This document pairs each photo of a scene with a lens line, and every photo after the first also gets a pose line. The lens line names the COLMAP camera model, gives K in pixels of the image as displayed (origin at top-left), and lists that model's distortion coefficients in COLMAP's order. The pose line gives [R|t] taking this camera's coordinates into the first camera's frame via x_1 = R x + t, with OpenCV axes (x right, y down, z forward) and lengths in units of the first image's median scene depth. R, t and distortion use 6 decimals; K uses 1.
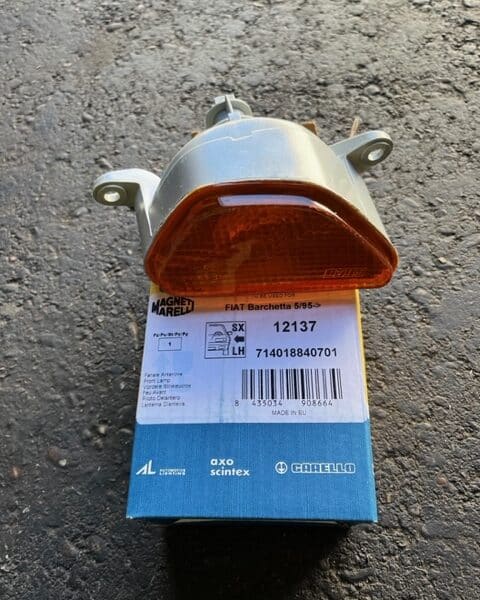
lens RADIAL K [[496.7, 0, 238.8], [0, 496.7, 301.5], [0, 0, 1]] dist [0.034673, -0.061832]
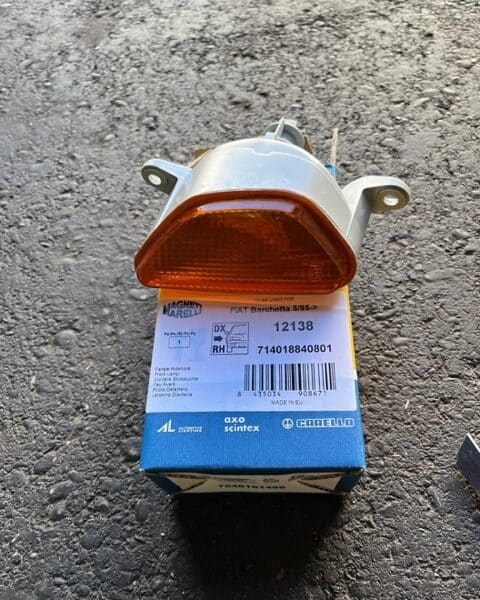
lens RADIAL K [[496.7, 0, 240.5], [0, 496.7, 301.5], [0, 0, 1]] dist [0.034673, -0.061832]
pose [[0.981920, -0.163203, 0.095908, -0.173132], [0.171761, 0.981112, -0.088985, 0.359903], [-0.079574, 0.103849, 0.991405, -0.189166]]
